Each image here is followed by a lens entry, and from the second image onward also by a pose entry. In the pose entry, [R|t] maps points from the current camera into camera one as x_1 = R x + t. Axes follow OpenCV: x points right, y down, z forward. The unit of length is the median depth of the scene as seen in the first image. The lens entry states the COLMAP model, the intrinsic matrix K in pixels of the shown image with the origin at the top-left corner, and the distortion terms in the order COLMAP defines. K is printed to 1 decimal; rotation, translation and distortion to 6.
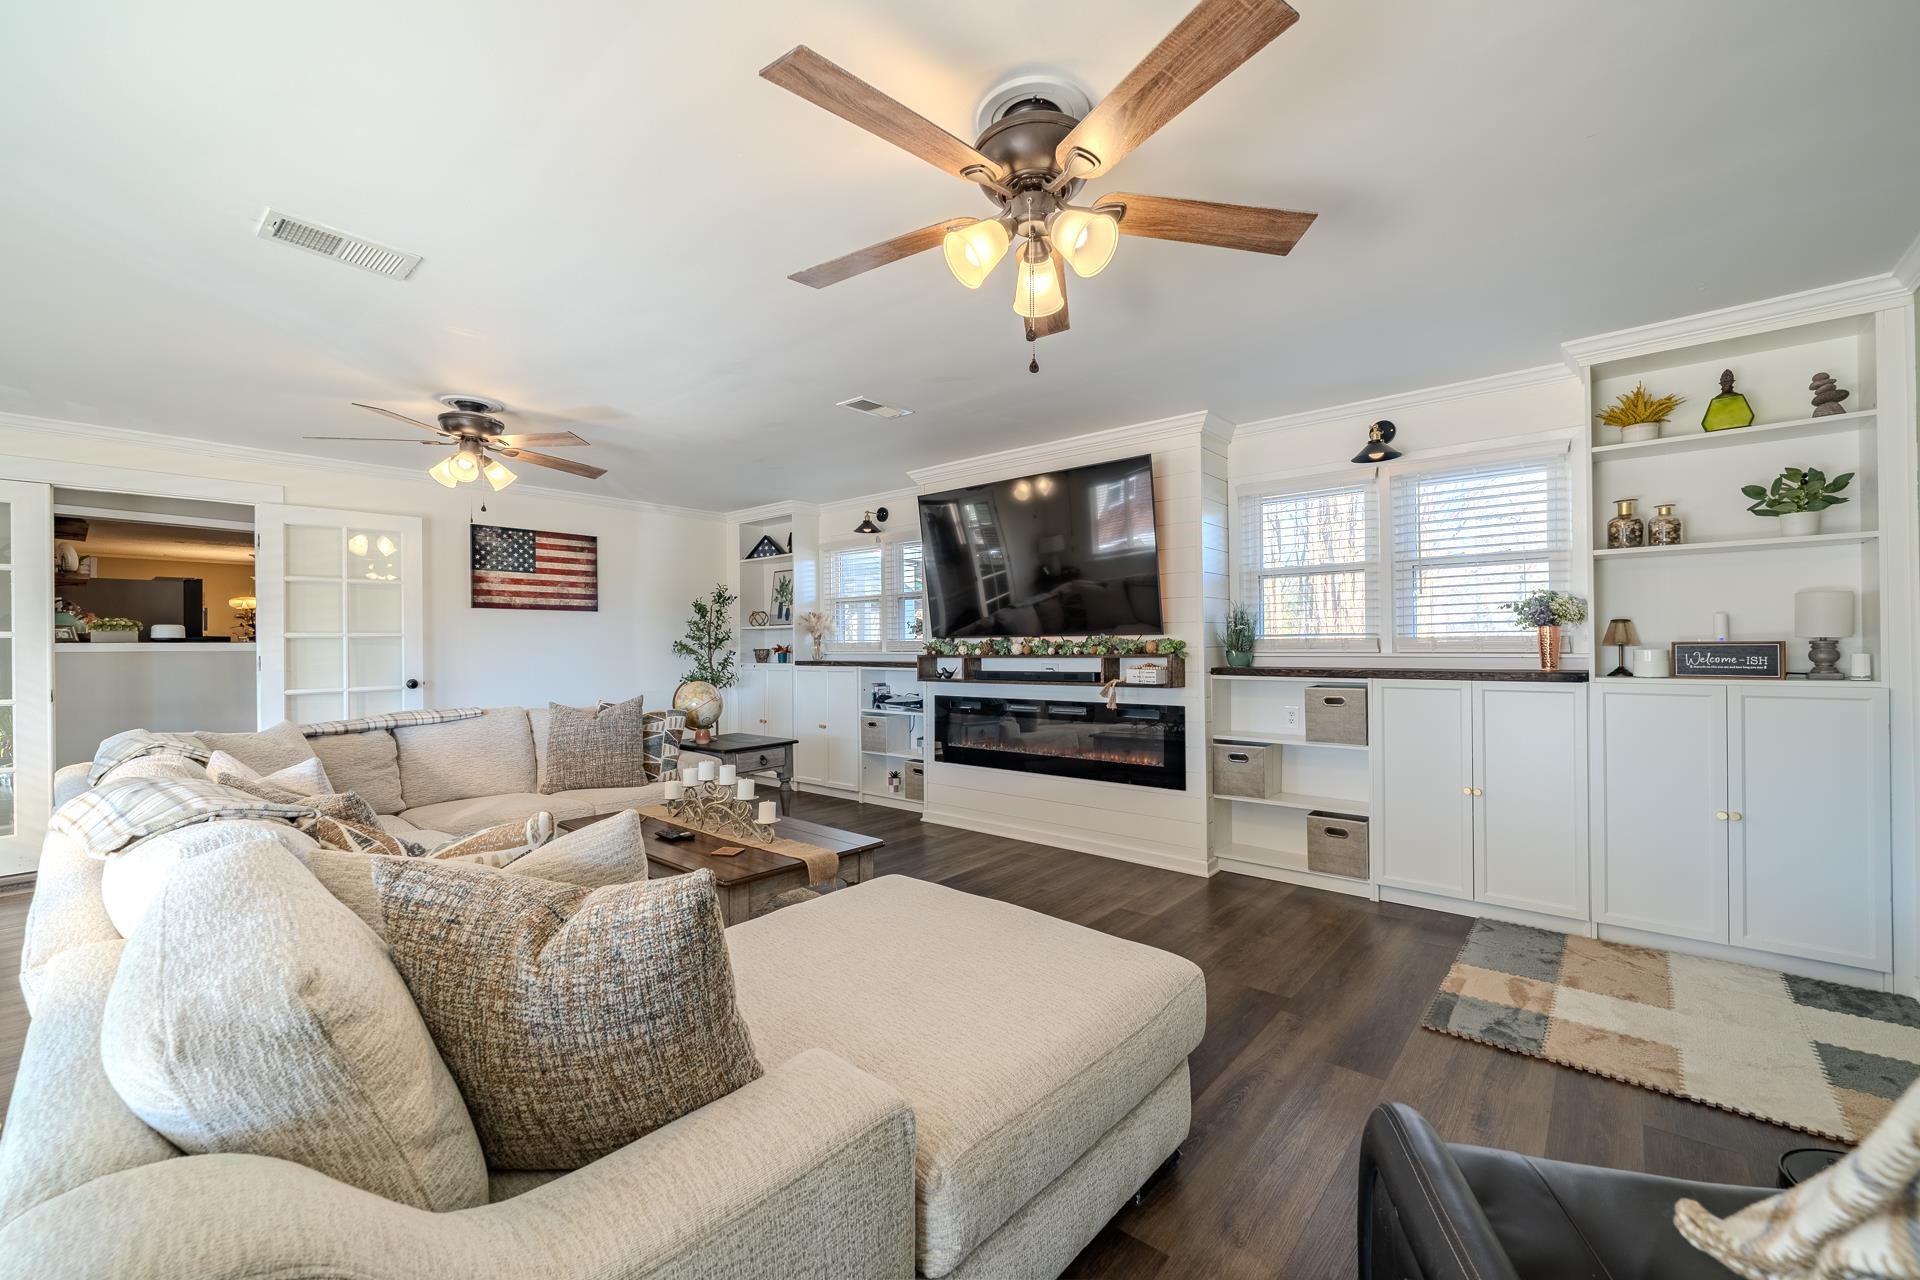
lens RADIAL K [[771.8, 0, 952.8], [0, 771.8, 645.2], [0, 0, 1]] dist [0.001265, -0.003393]
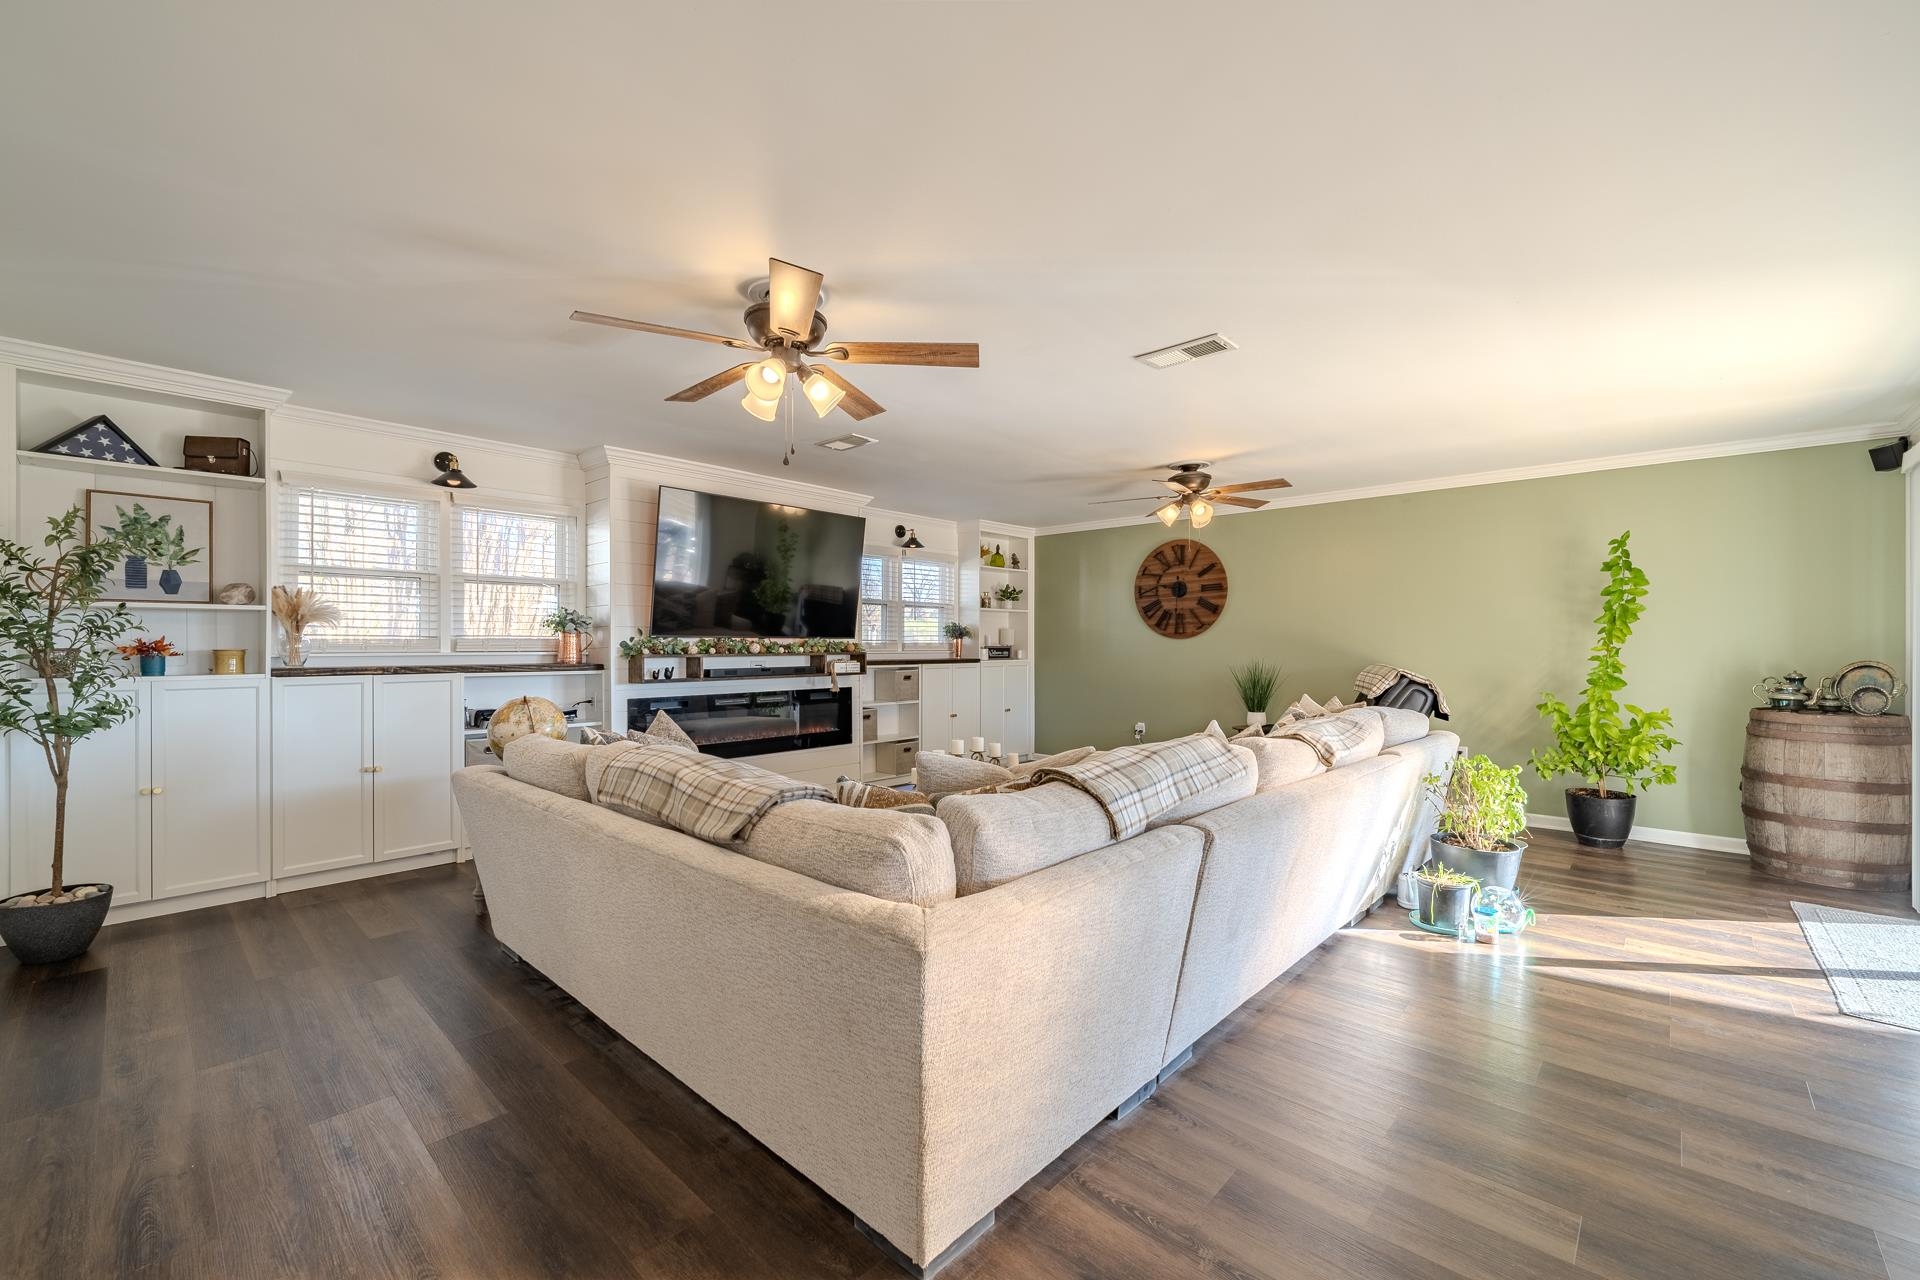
lens RADIAL K [[771.8, 0, 952.8], [0, 771.8, 645.2], [0, 0, 1]] dist [0.001265, -0.003393]
pose [[0.044179, 0.004233, 0.999015, -1.076280], [-0.006360, 0.999972, -0.003956, 0.002520], [-0.999003, -0.006179, 0.044205, 0.668573]]
